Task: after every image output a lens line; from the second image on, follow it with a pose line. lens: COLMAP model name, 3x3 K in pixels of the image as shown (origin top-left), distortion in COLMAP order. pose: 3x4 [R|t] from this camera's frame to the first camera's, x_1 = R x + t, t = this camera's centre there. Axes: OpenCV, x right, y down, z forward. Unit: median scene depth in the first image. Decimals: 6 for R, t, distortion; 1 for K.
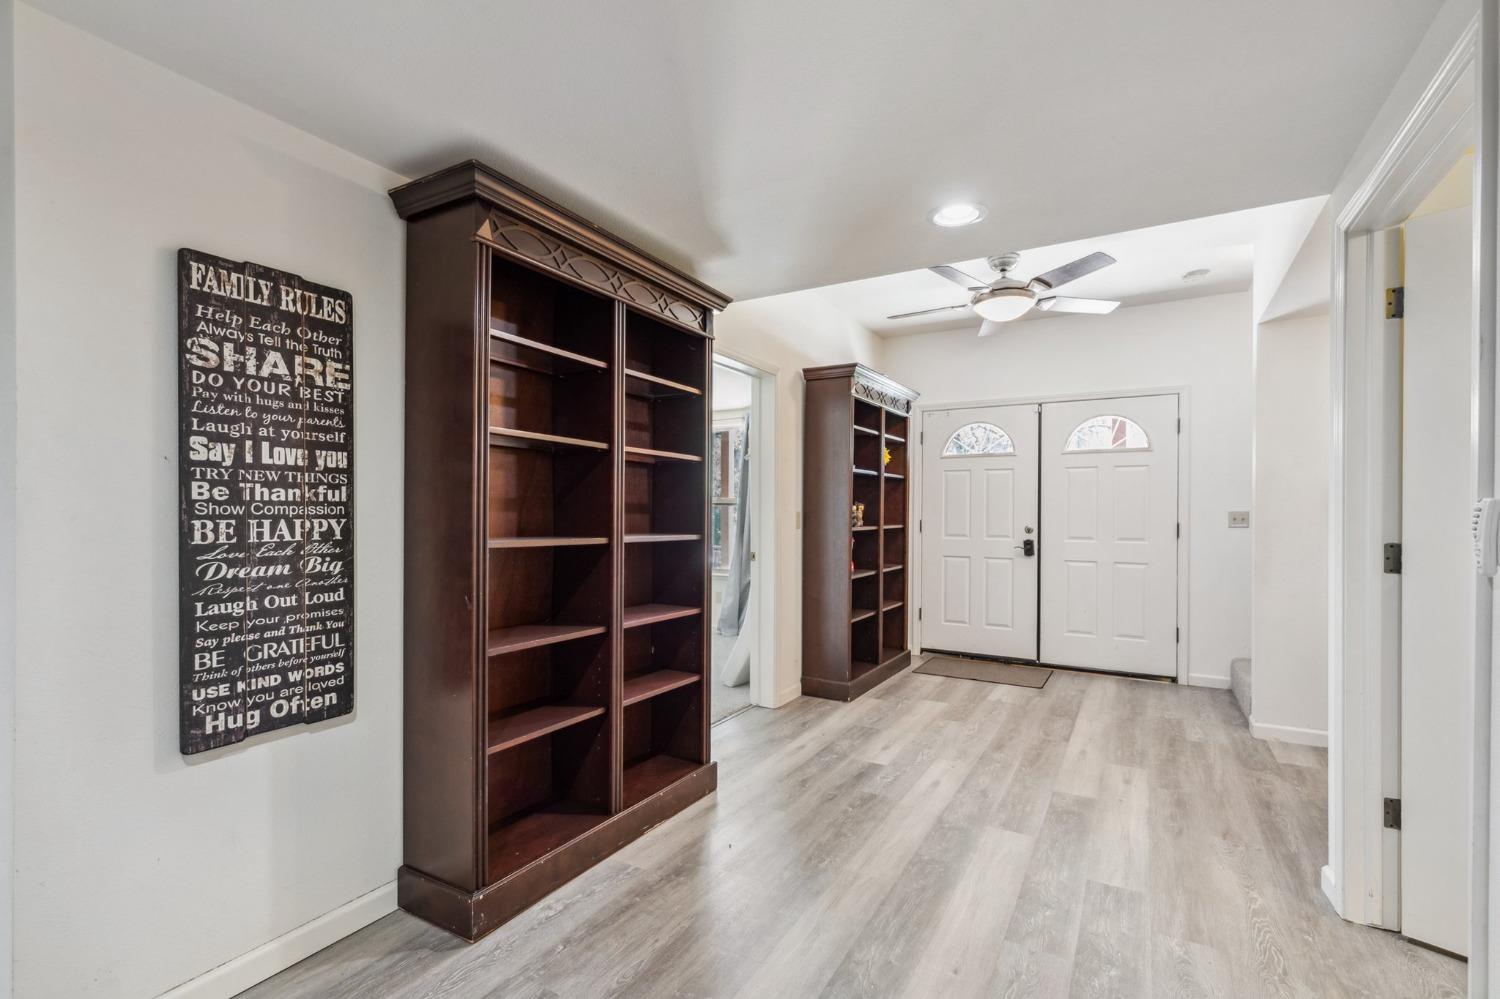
lens RADIAL K [[679.0, 0, 733.5], [0, 679.0, 511.4], [0, 0, 1]] dist [0.005702, -0.000676]
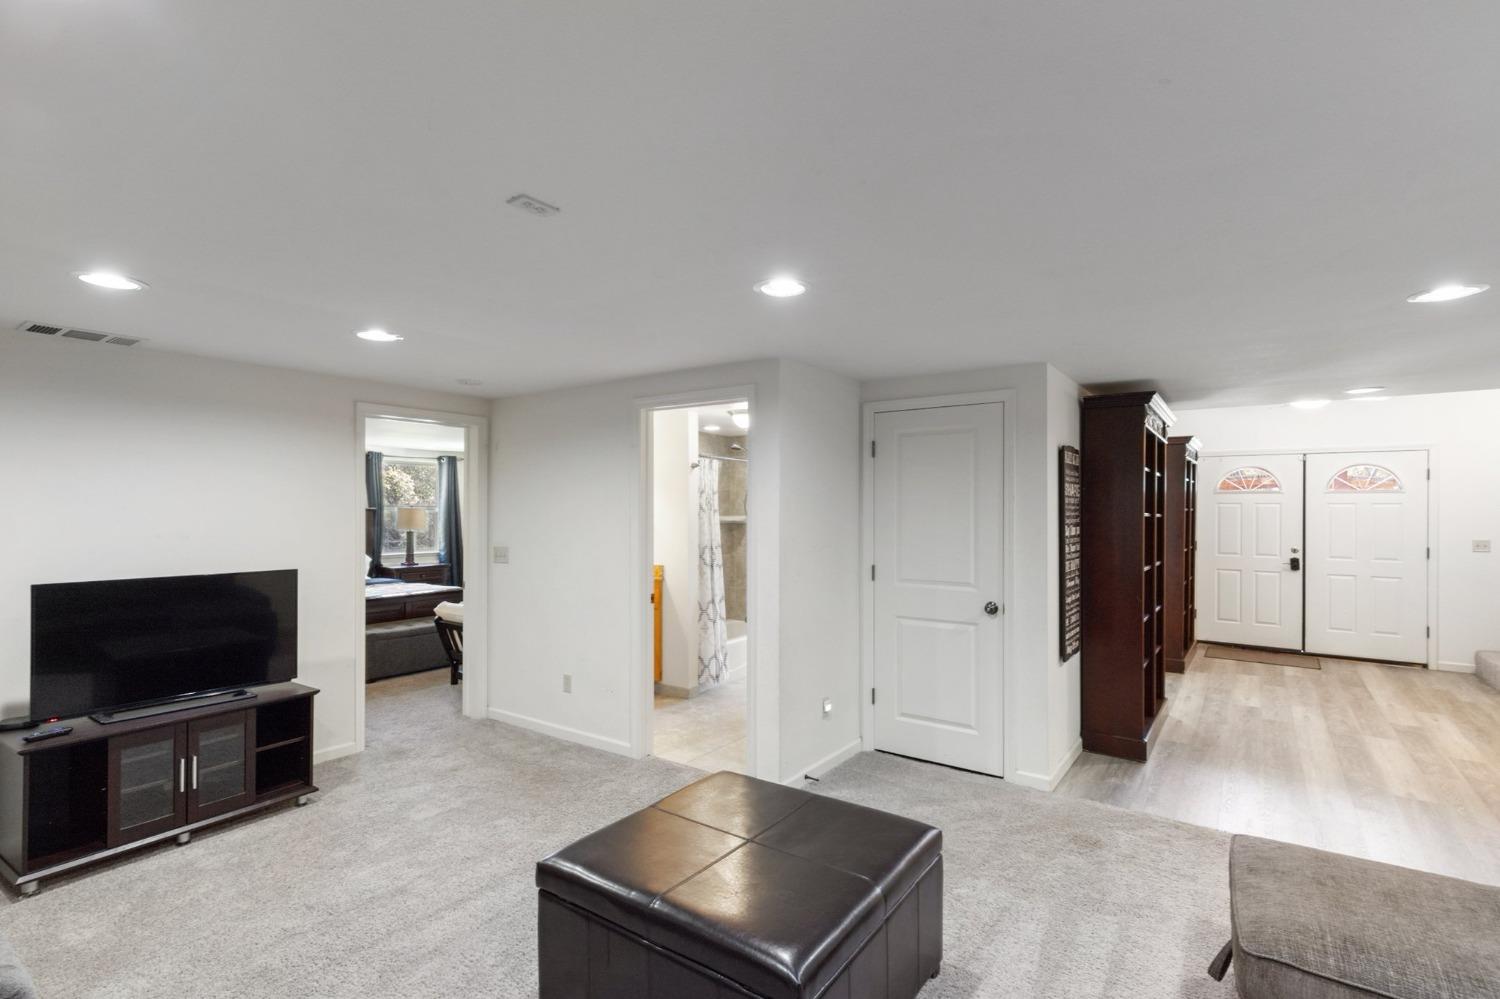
lens RADIAL K [[679.0, 0, 755.3], [0, 679.0, 505.8], [0, 0, 1]] dist [0.005702, -0.000676]
pose [[0.994572, 0.001550, -0.104039, -0.512754], [-0.001992, 0.999989, -0.004147, -0.056509], [0.104032, 0.004332, 0.994565, -0.460024]]
